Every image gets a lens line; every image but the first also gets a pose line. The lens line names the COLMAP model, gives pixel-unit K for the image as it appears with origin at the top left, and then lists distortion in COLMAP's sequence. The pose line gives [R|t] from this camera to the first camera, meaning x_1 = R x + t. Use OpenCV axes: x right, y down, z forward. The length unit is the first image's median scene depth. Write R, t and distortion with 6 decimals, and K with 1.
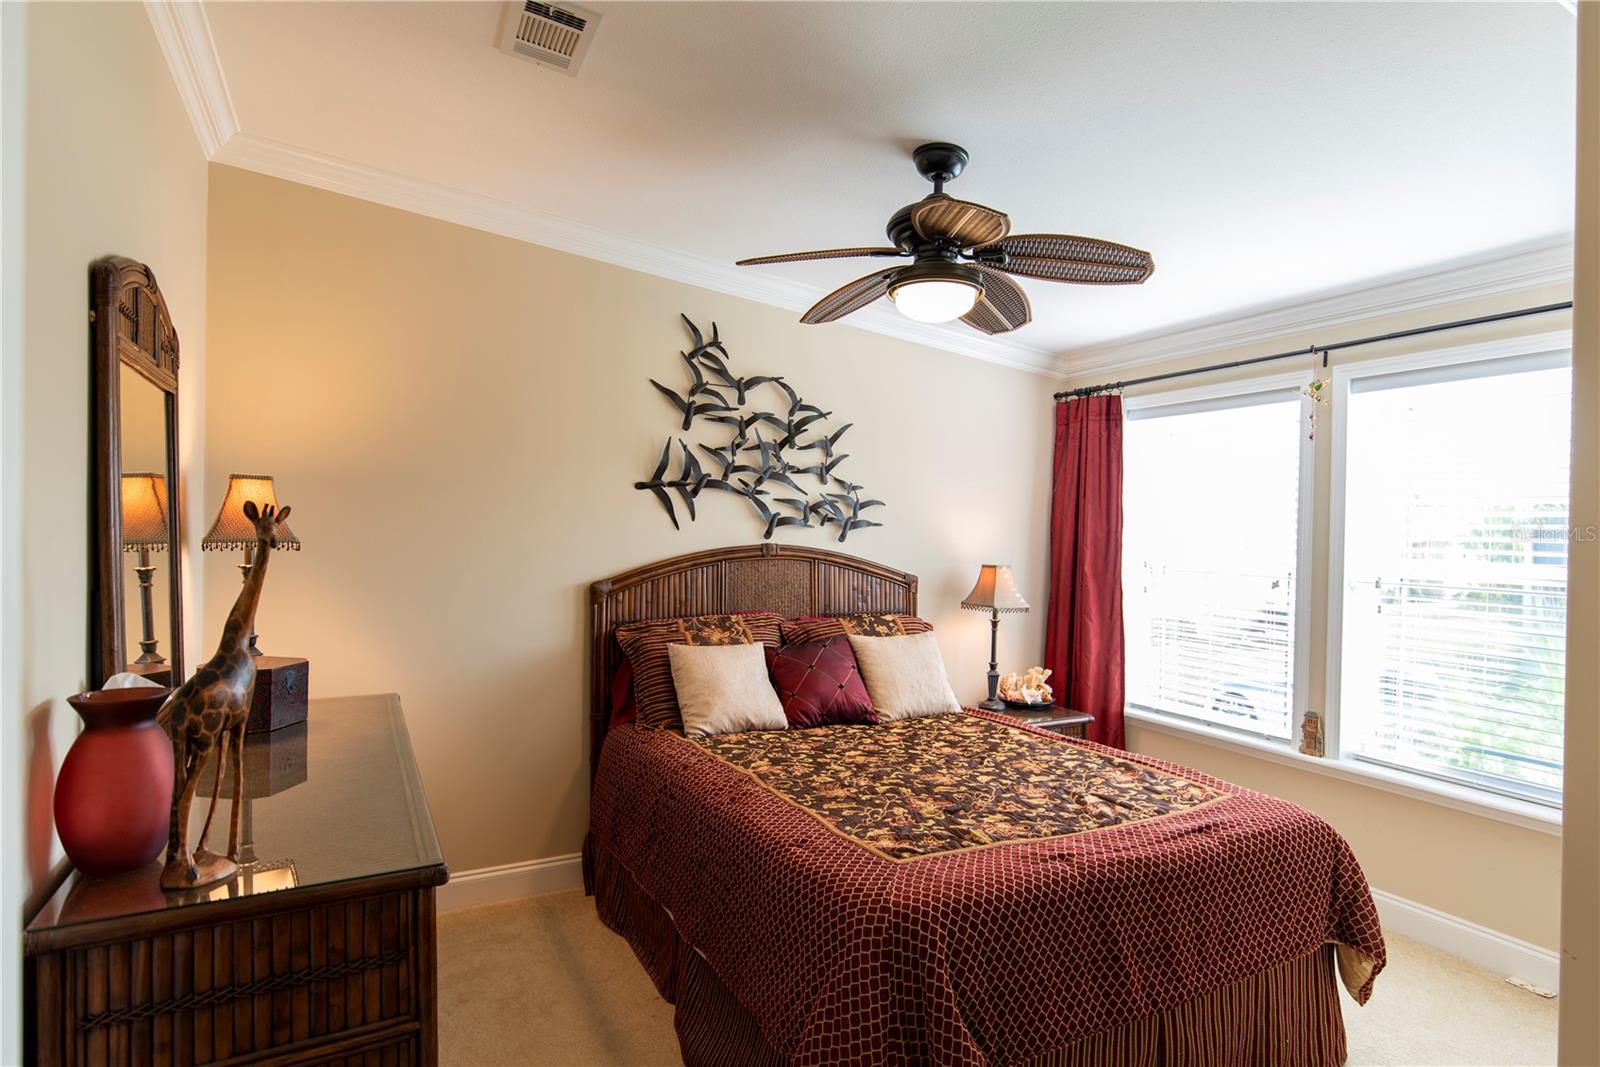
lens RADIAL K [[860.5, 0, 800.0], [0, 860.5, 533.5], [0, 0, 1]] dist [-0.000092, -0.000480]
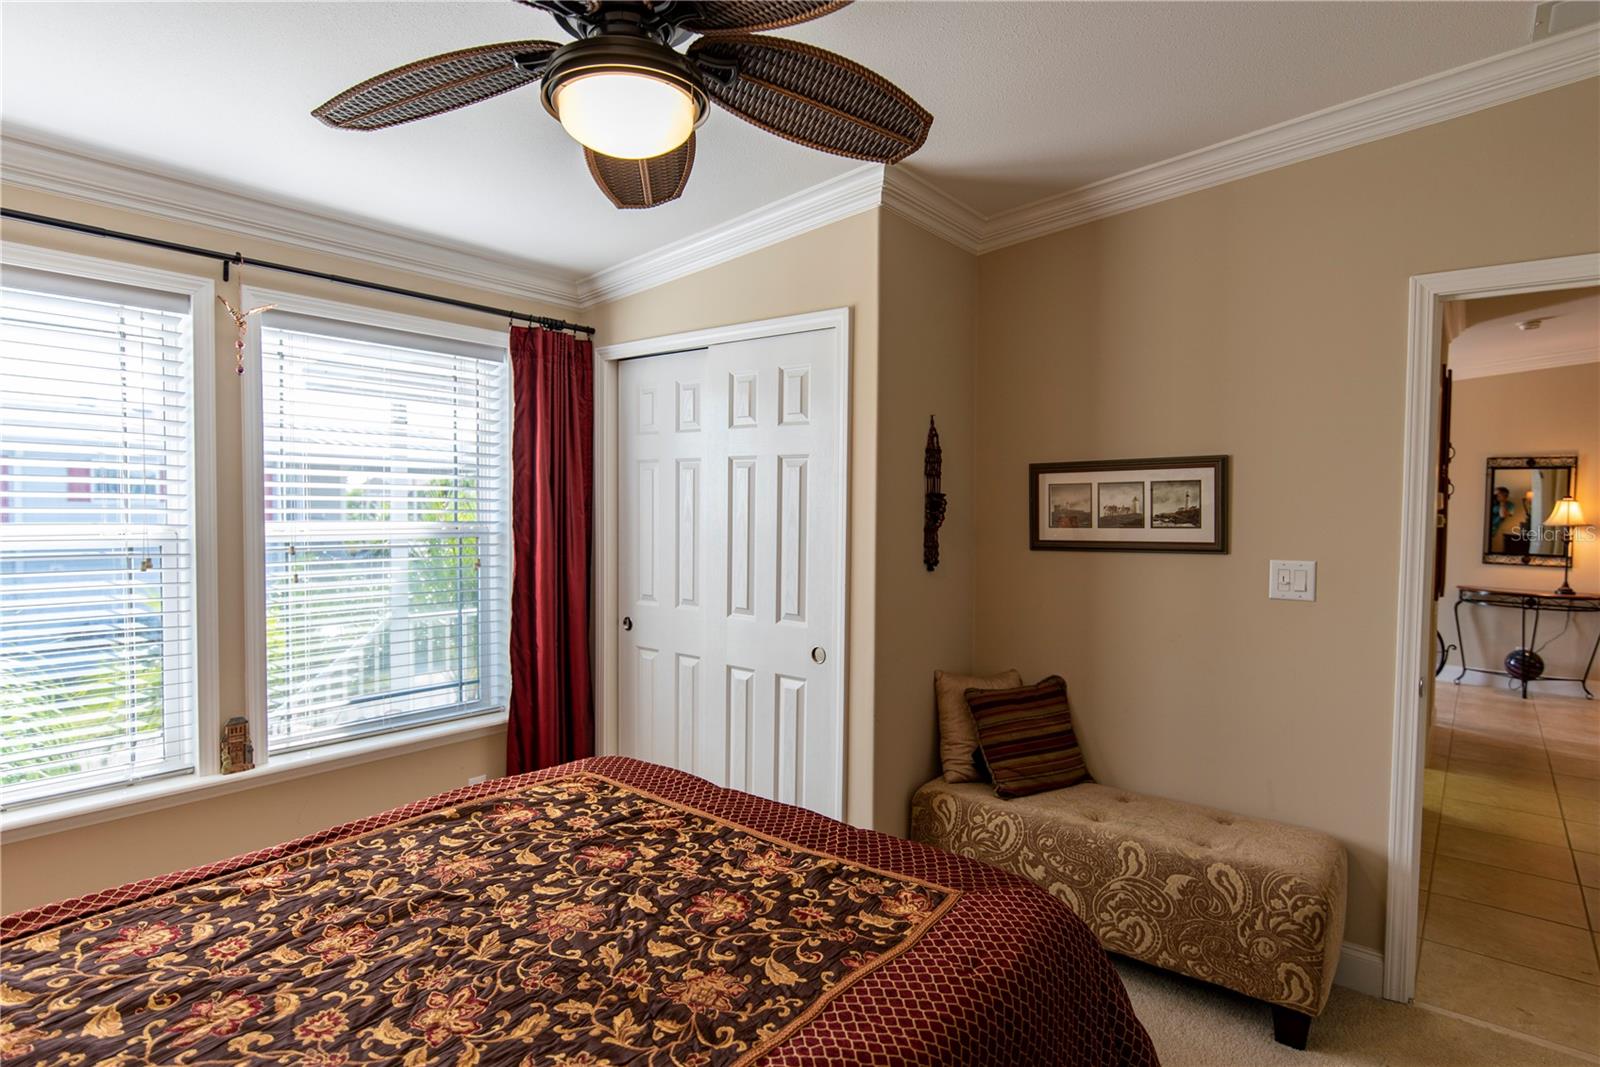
lens RADIAL K [[860.5, 0, 800.0], [0, 860.5, 533.5], [0, 0, 1]] dist [-0.000092, -0.000480]
pose [[-0.405828, -0.054777, 0.912307, -0.421506], [-0.015356, 0.998470, 0.053120, -0.016725], [-0.913821, 0.007548, -0.406048, 1.061851]]
